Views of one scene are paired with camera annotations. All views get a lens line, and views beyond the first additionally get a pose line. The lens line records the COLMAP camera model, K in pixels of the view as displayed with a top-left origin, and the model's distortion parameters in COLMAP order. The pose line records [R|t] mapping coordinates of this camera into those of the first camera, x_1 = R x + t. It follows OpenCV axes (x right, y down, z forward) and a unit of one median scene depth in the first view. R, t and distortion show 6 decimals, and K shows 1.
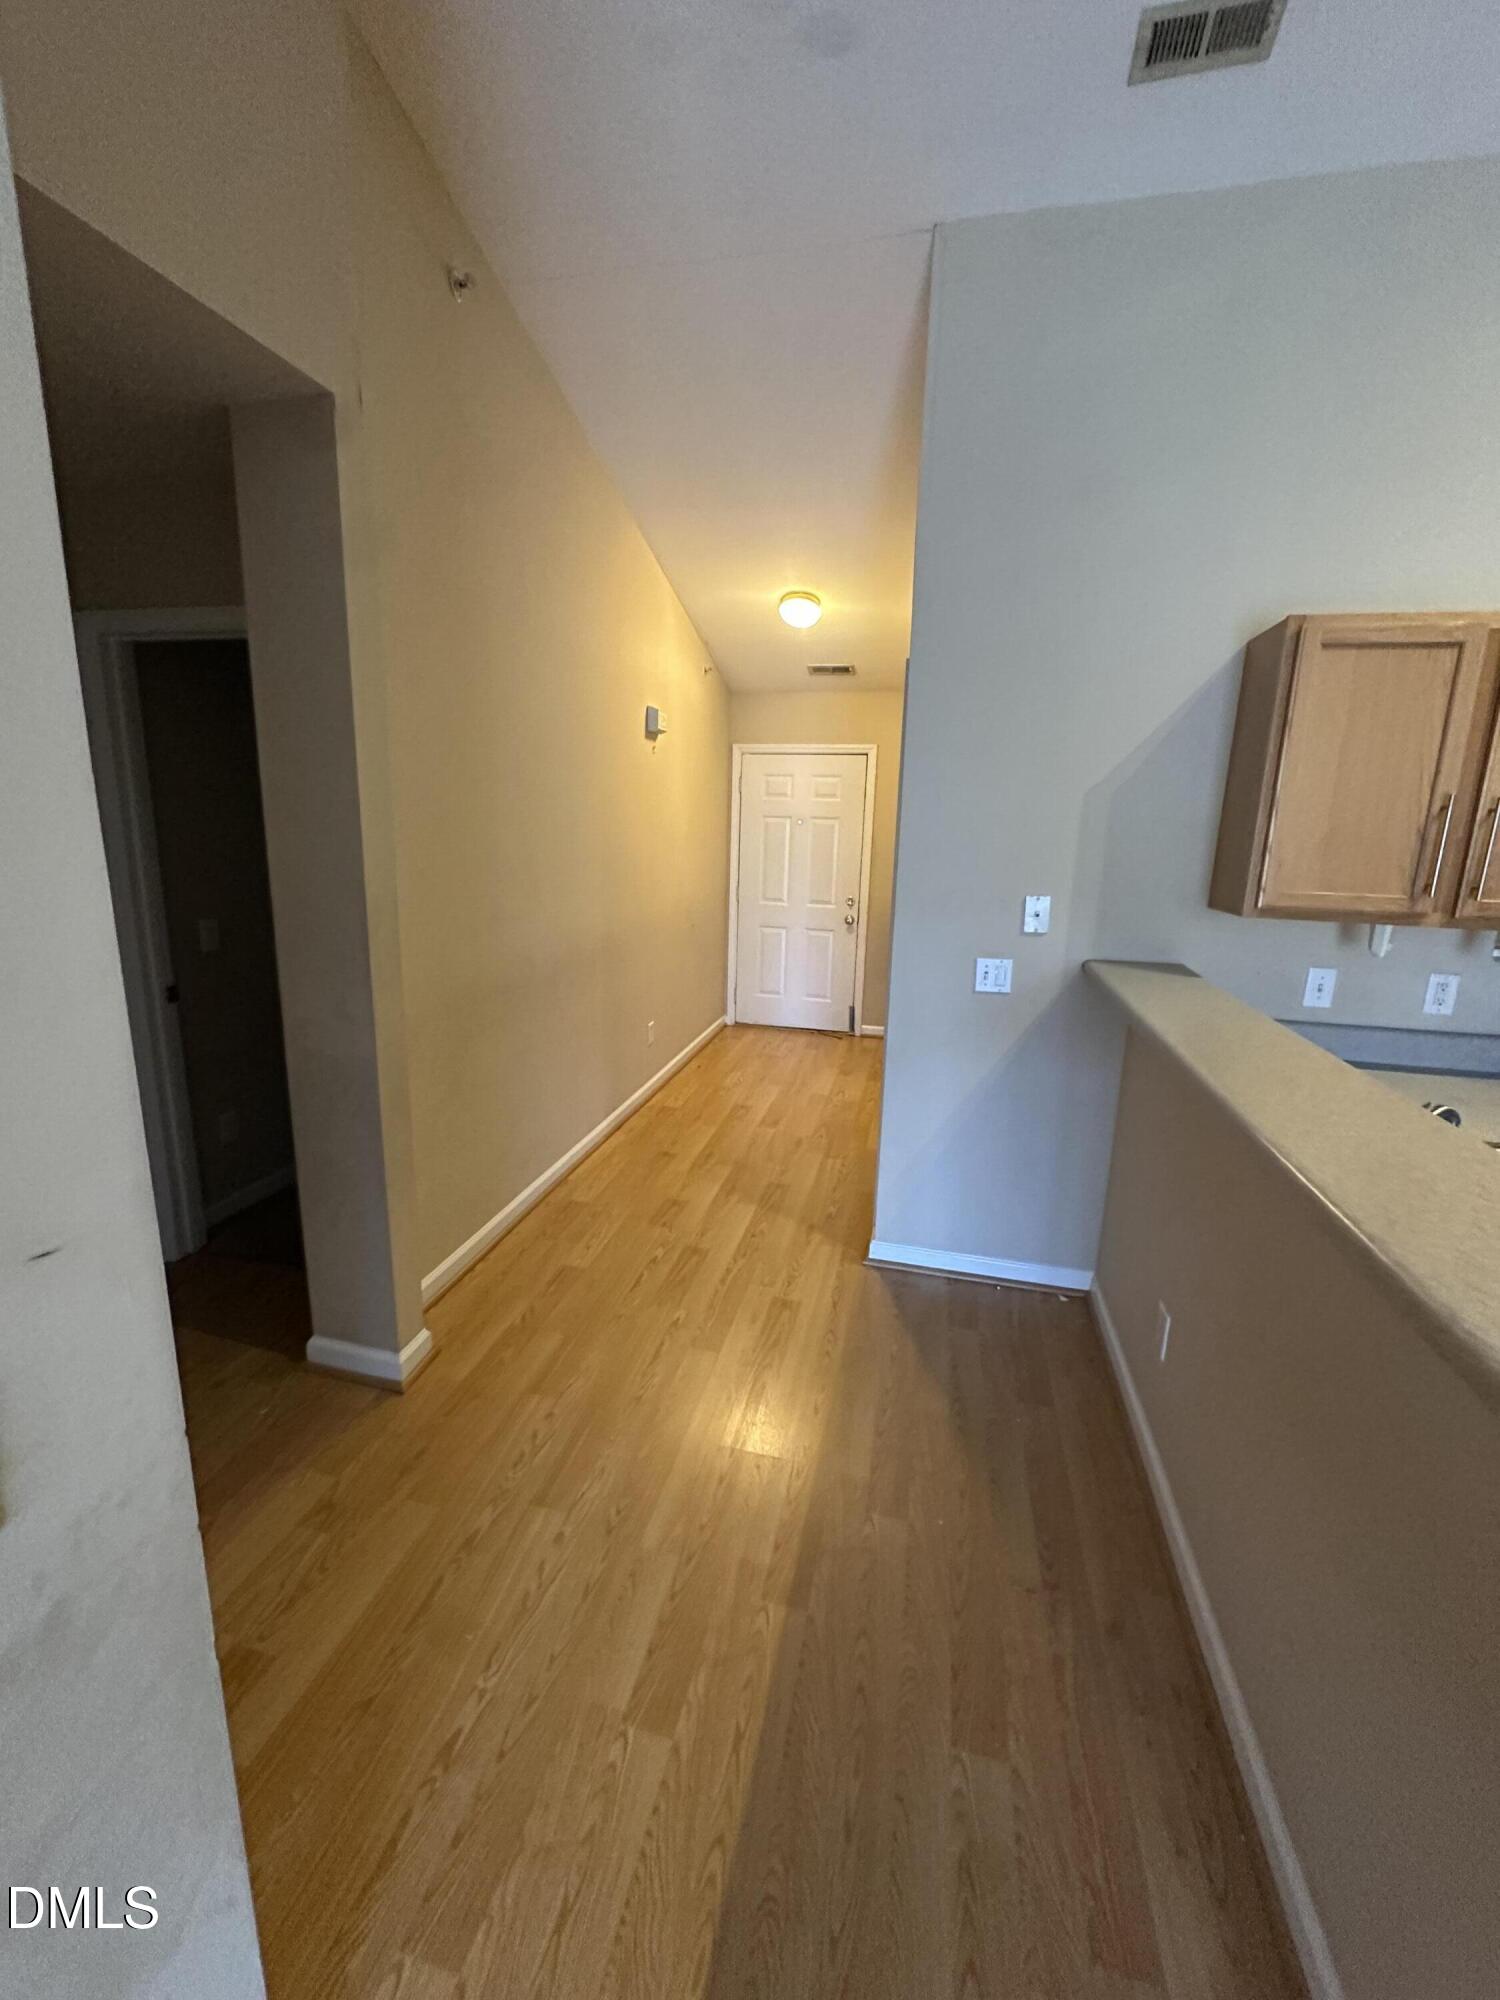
lens RADIAL K [[800.2, 0, 748.7], [0, 800.2, 996.2], [0, 0, 1]] dist [-0.004844, 0.000656]
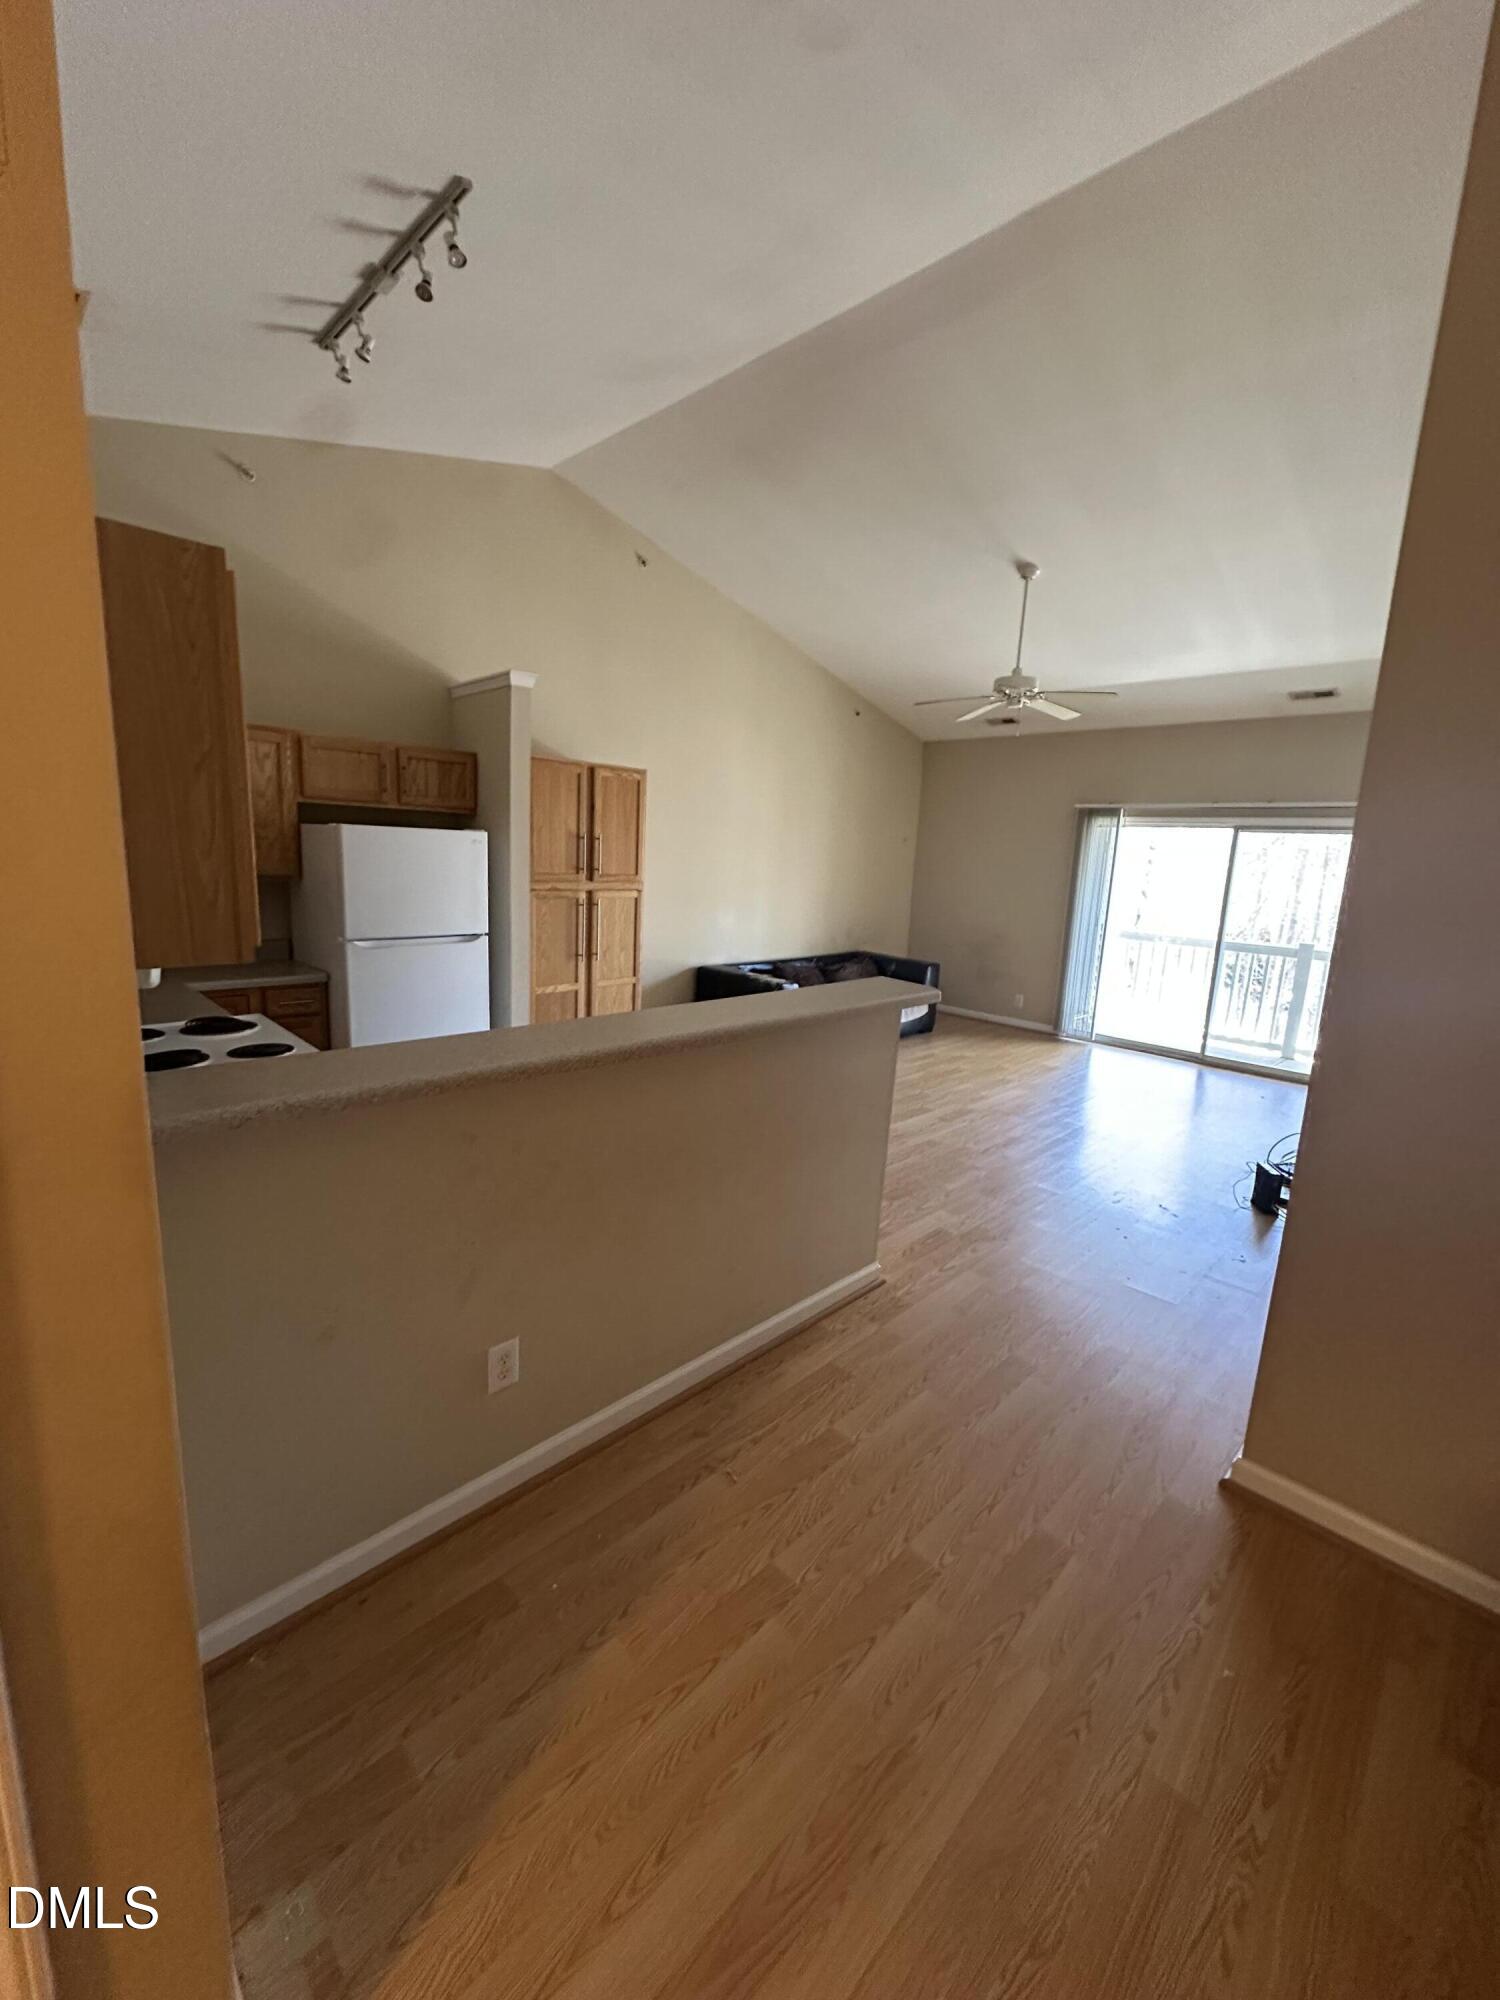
lens RADIAL K [[800.2, 0, 748.7], [0, 800.2, 996.2], [0, 0, 1]] dist [-0.004844, 0.000656]
pose [[-0.850011, -0.159786, 0.501946, -0.151204], [0.042197, 0.929168, 0.367242, -0.338192], [-0.525072, 0.333340, -0.783060, 1.416583]]
